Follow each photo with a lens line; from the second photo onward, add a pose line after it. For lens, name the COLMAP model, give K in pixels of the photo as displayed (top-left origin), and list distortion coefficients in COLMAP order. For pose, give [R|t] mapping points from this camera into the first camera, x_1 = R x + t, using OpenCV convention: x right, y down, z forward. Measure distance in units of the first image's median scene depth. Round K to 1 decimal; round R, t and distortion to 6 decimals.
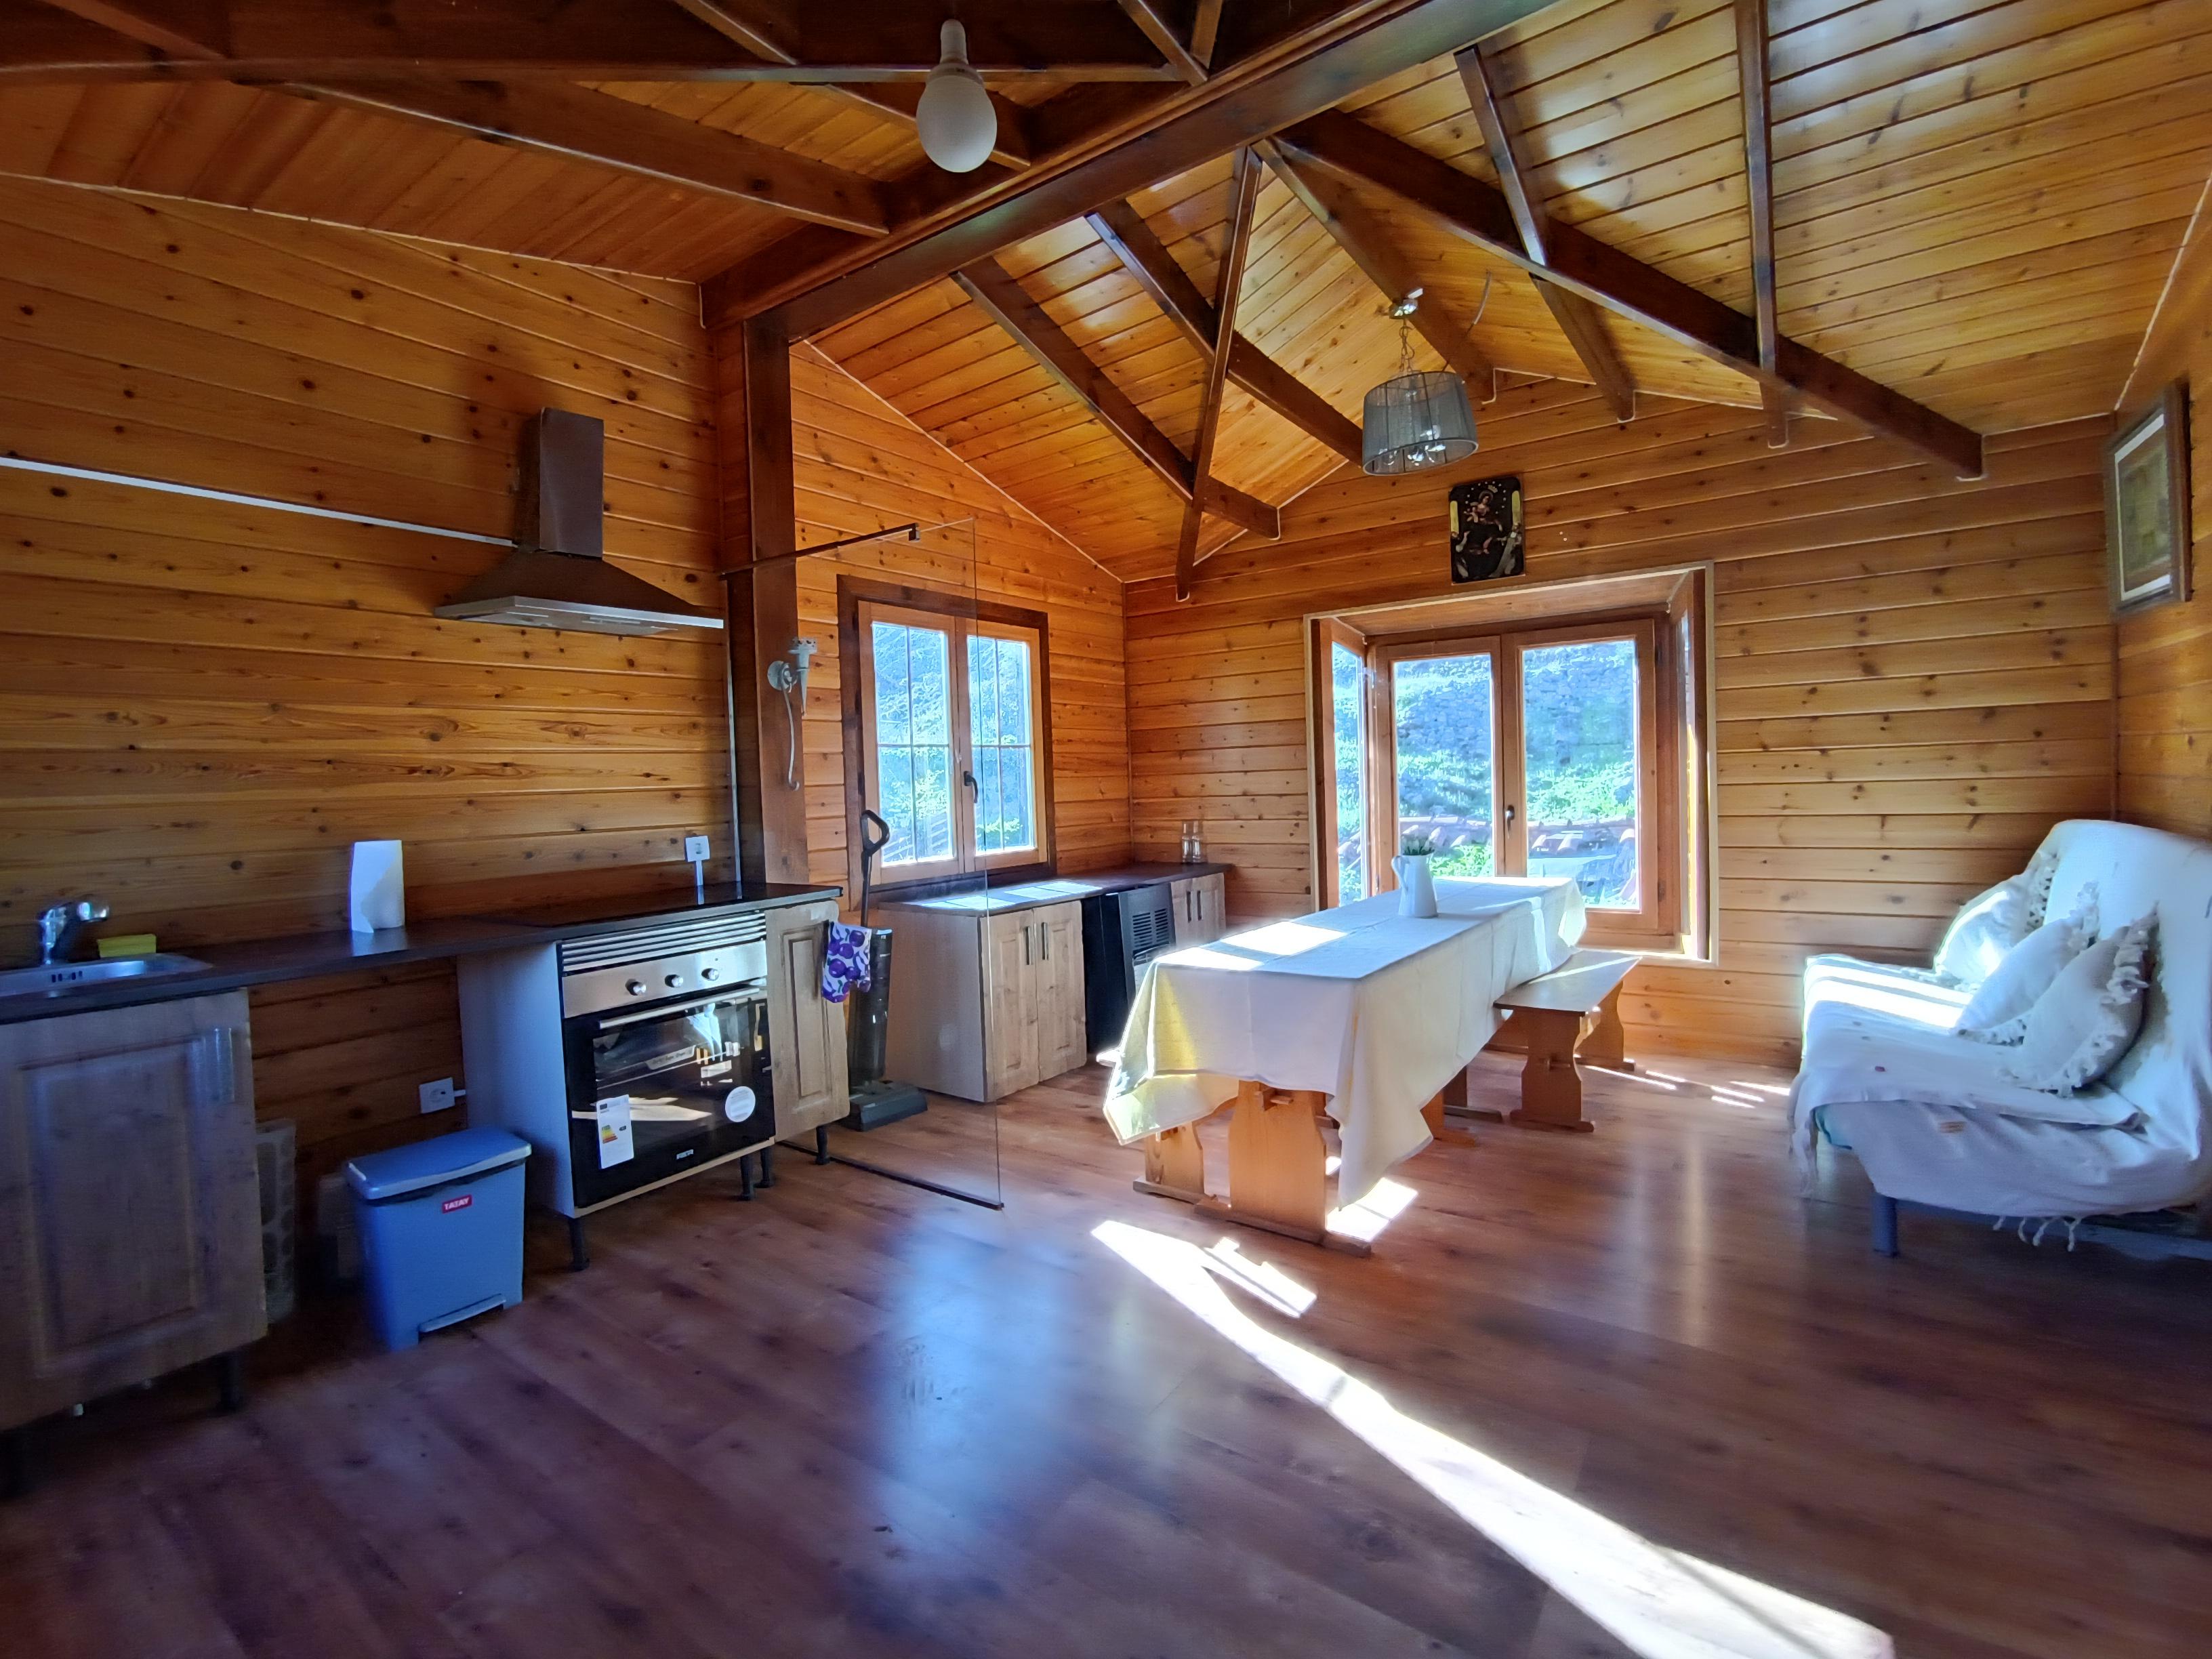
lens RADIAL K [[1014.3, 0, 1094.9], [0, 1014.3, 808.8], [0, 0, 1]] dist [0.000440, 0.000300]
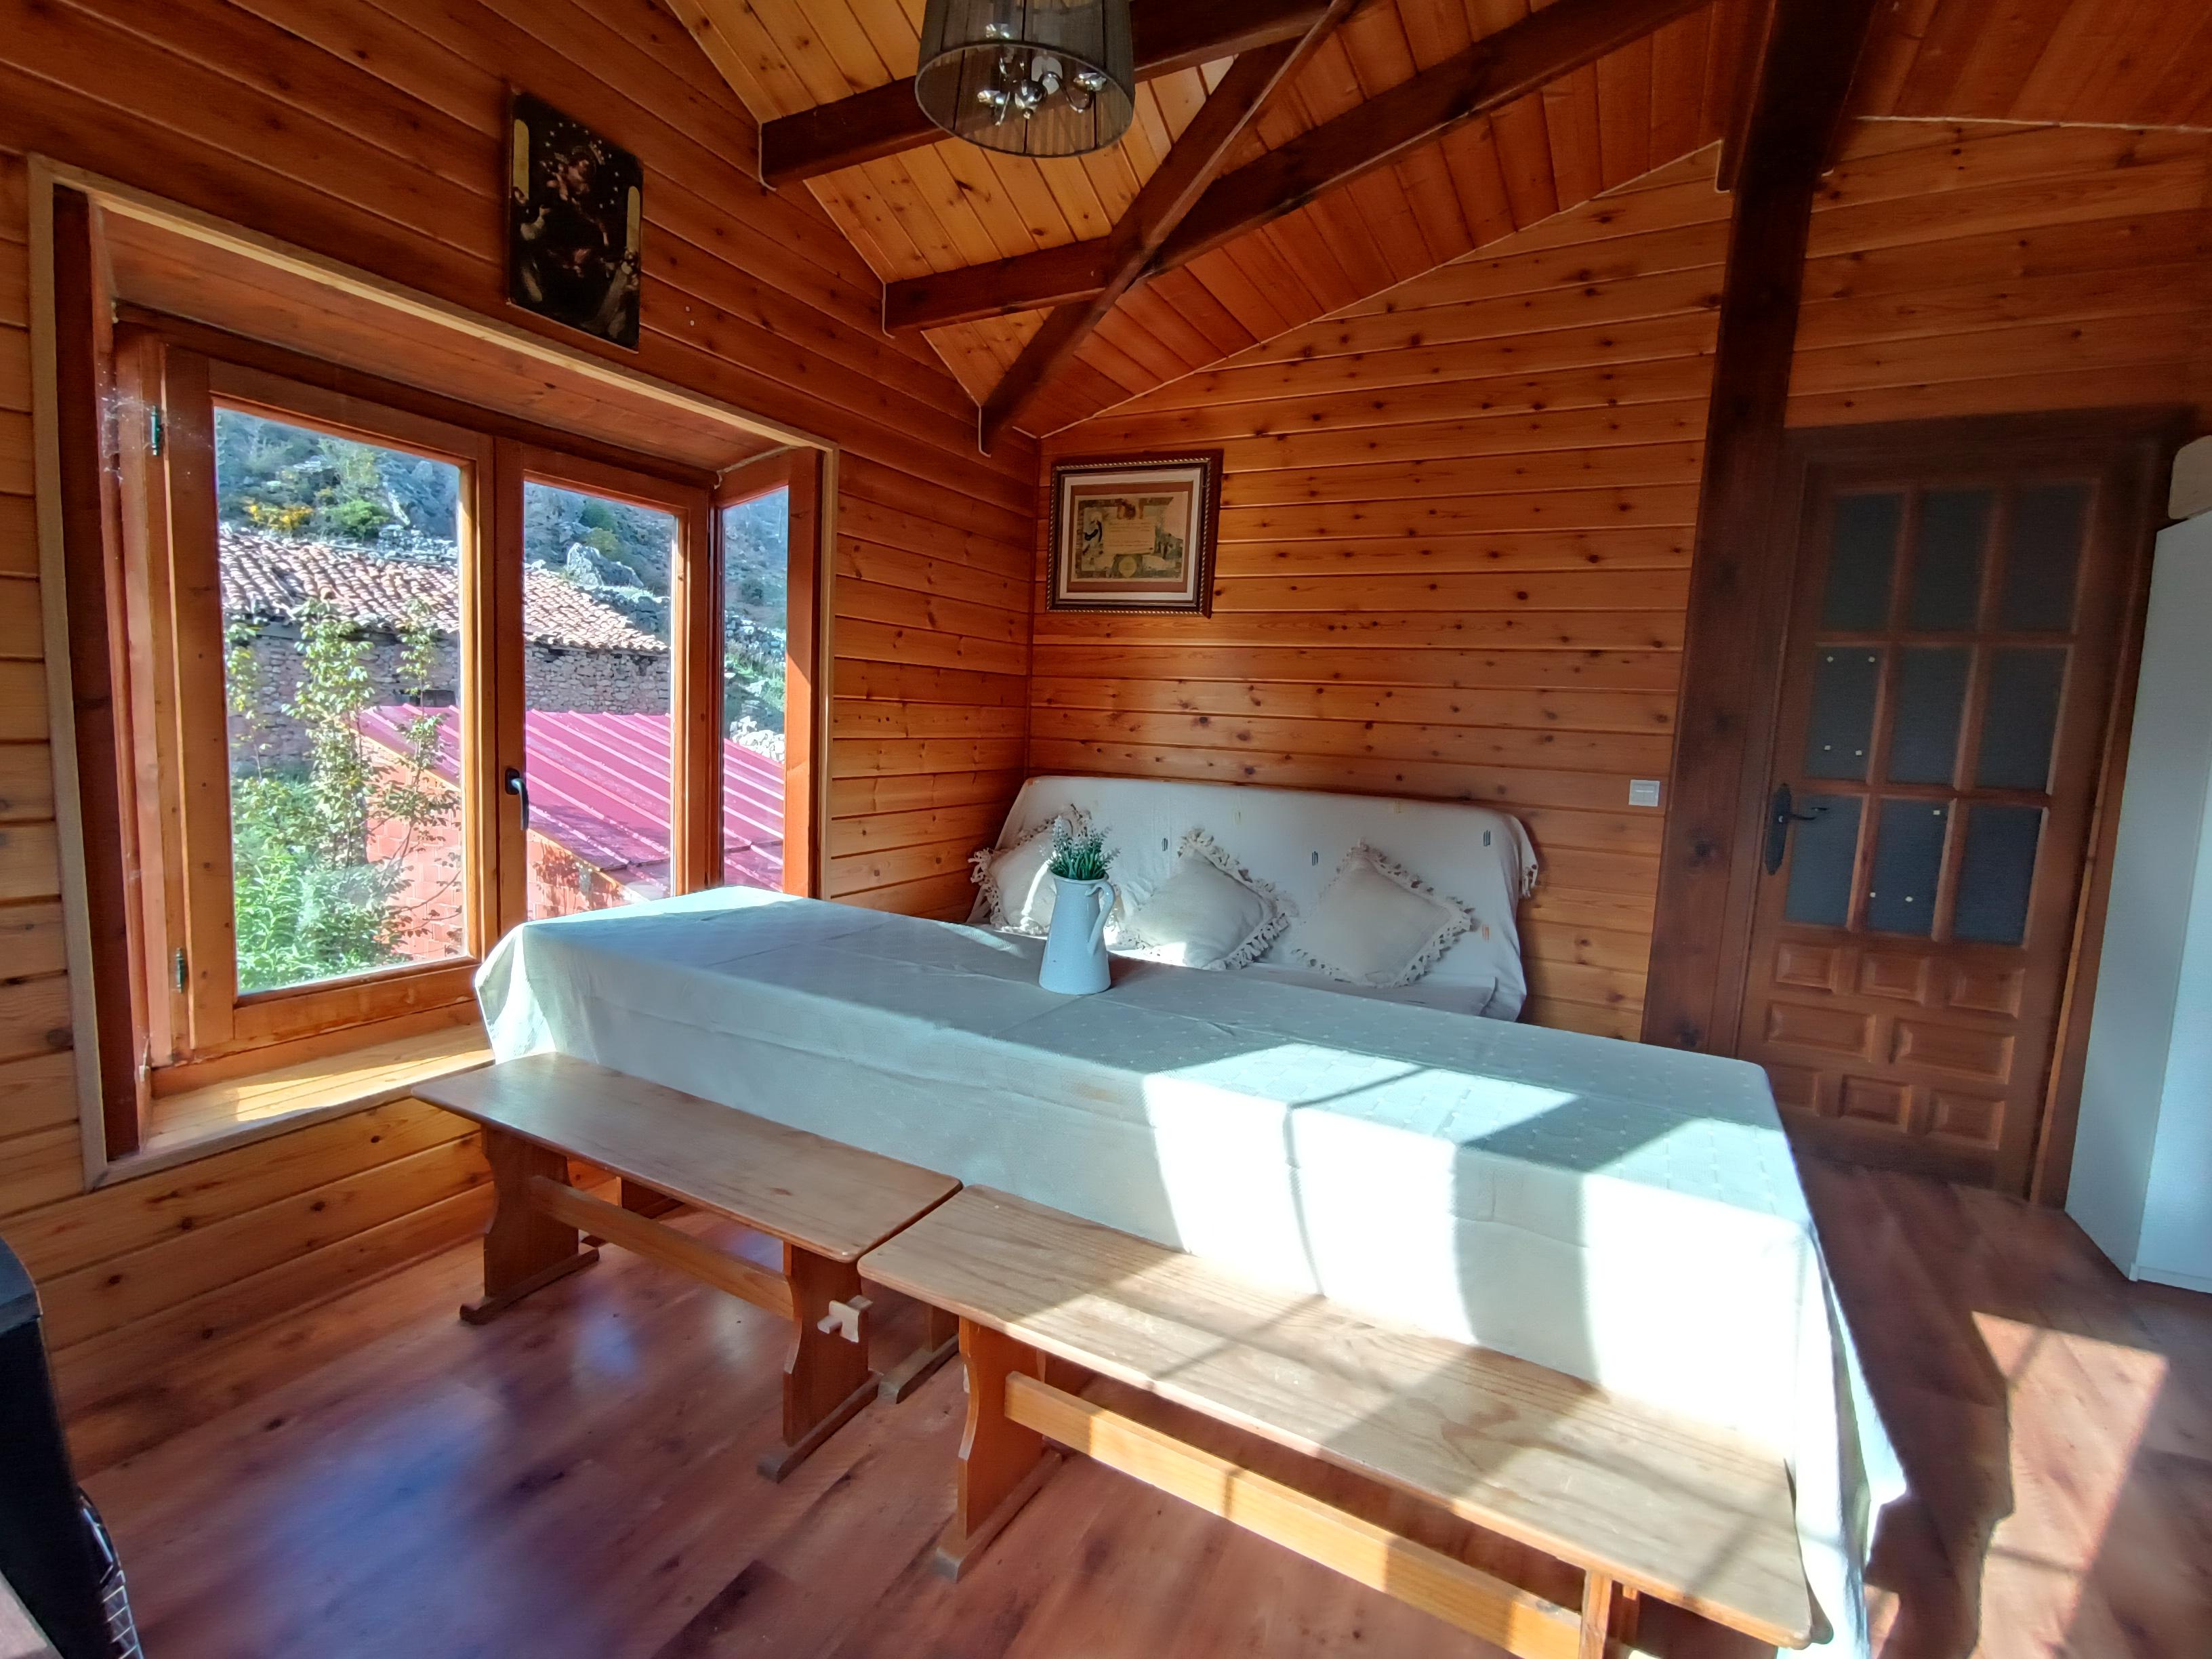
lens RADIAL K [[1014.3, 0, 1098.6], [0, 1014.3, 821.7], [0, 0, 1]] dist [0.000440, 0.000300]
pose [[-0.137473, -0.076220, 0.987569, -0.174824], [-0.006439, 0.997083, 0.076058, -0.019369], [-0.990485, 0.004097, -0.137563, 0.823314]]
